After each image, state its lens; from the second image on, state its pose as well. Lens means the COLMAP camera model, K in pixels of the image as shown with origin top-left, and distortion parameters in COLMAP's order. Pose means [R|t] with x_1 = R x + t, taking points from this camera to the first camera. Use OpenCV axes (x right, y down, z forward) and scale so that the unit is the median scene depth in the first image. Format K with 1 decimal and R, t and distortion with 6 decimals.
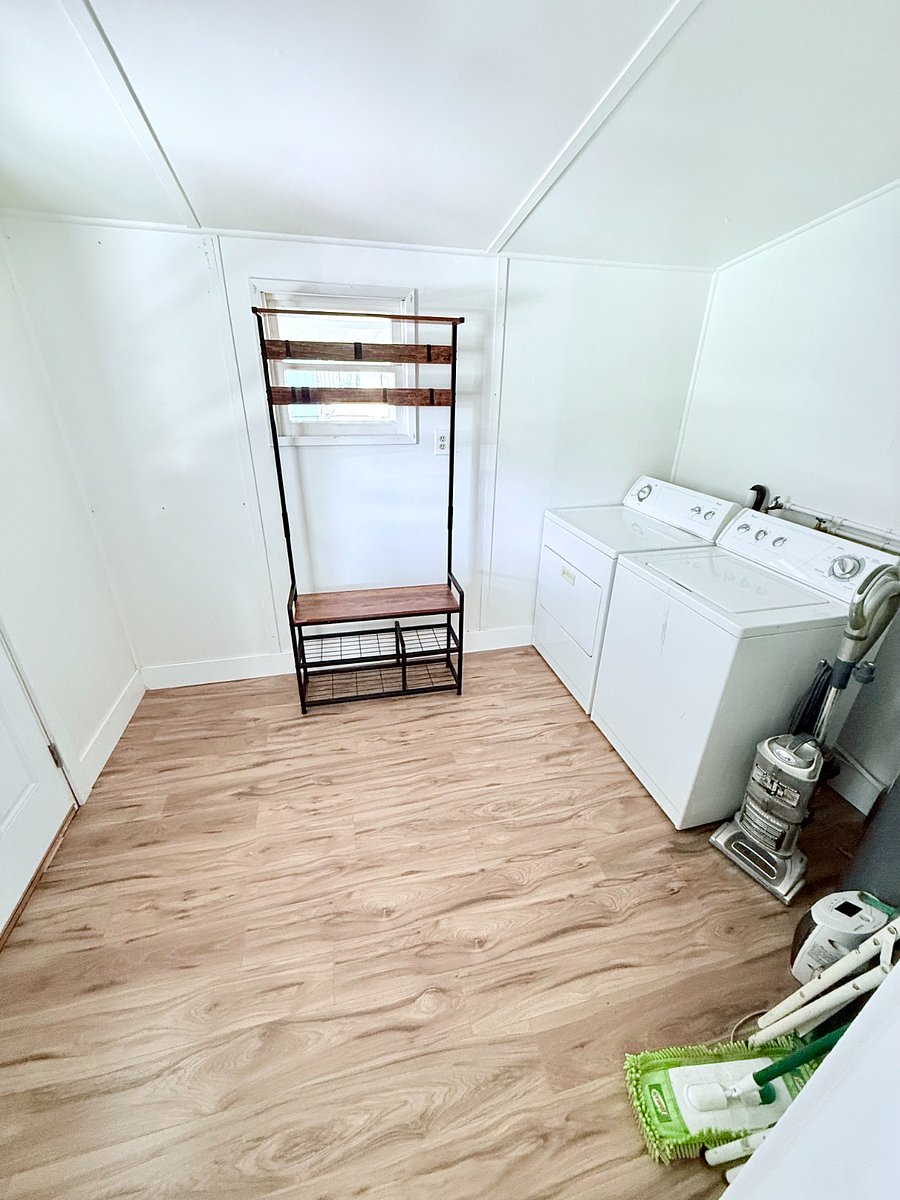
lens RADIAL K [[487.4, 0, 453.8], [0, 487.4, 596.3], [0, 0, 1]] dist [-0.003298, 0.000029]
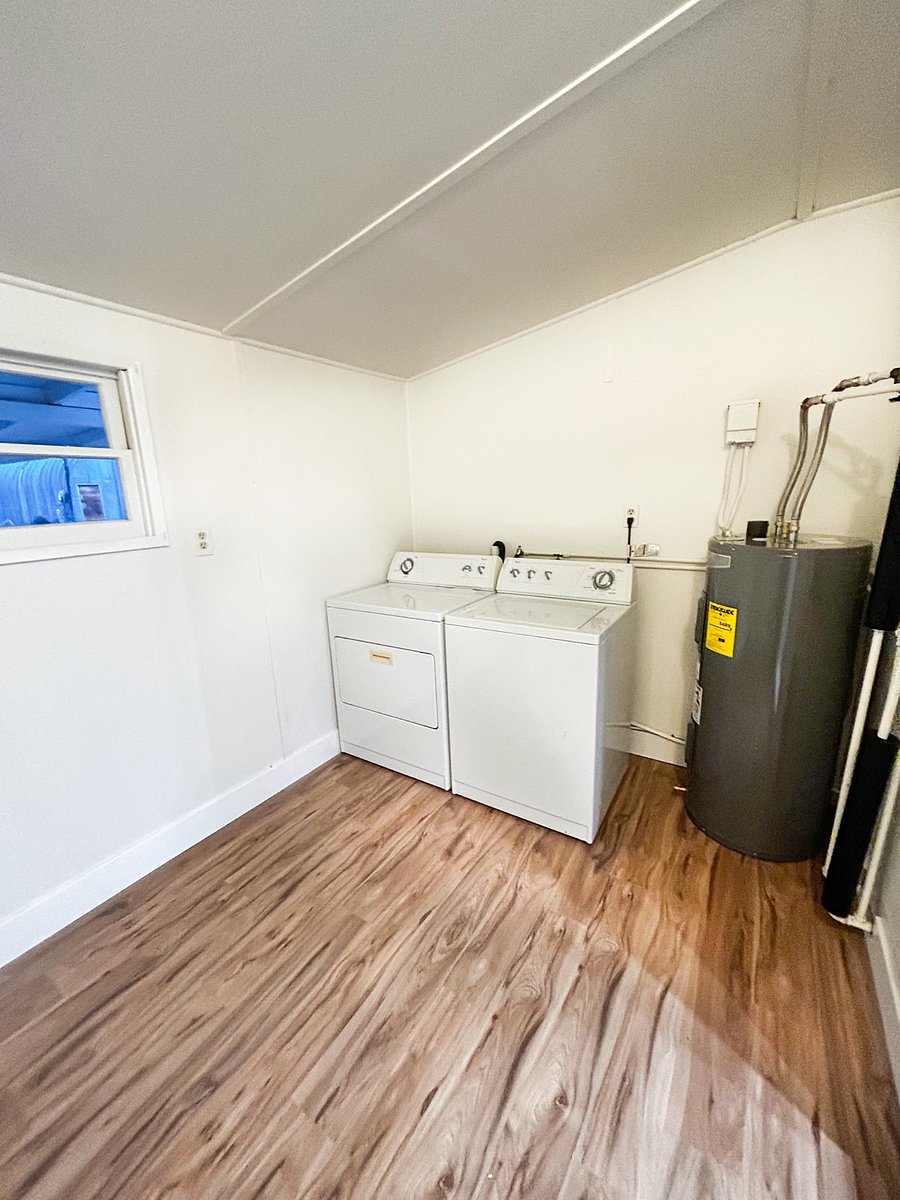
lens RADIAL K [[487.4, 0, 453.2], [0, 487.4, 595.5], [0, 0, 1]] dist [-0.003298, 0.000029]
pose [[0.724594, -0.183377, 0.664331, -0.318469], [0.329678, 0.938733, -0.100462, -0.015728], [-0.605207, 0.291809, 0.740656, 0.216622]]
